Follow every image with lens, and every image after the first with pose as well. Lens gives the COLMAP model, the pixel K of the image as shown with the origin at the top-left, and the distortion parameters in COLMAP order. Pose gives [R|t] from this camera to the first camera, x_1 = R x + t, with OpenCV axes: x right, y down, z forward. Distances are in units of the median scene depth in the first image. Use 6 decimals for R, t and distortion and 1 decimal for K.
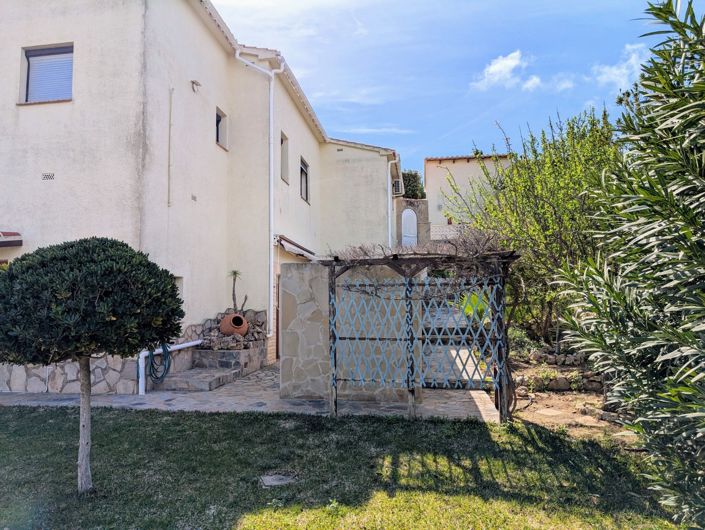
lens RADIAL K [[526.4, 0, 352.5], [0, 526.4, 265.0], [0, 0, 1]] dist [0.013505, -0.002383]
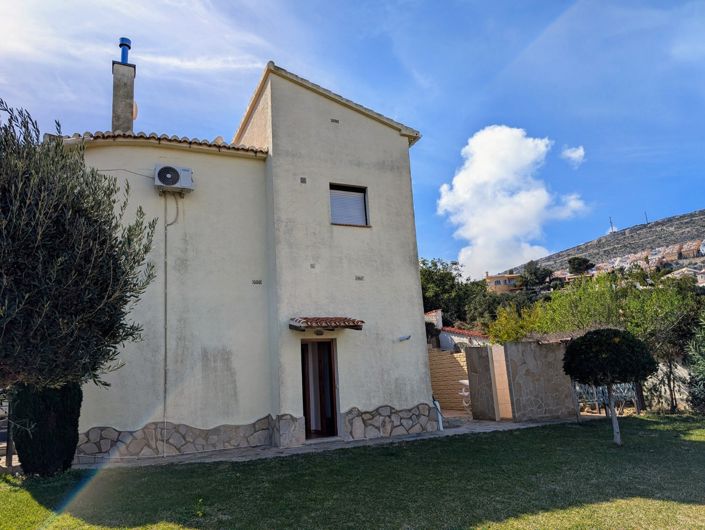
lens RADIAL K [[526.4, 0, 352.5], [0, 526.4, 265.0], [0, 0, 1]] dist [0.013505, -0.002383]
pose [[0.815450, 0.087914, 0.572112, -1.384622], [0.002959, 0.987752, -0.156001, 0.013638], [-0.578820, 0.128904, 0.805203, -0.107215]]
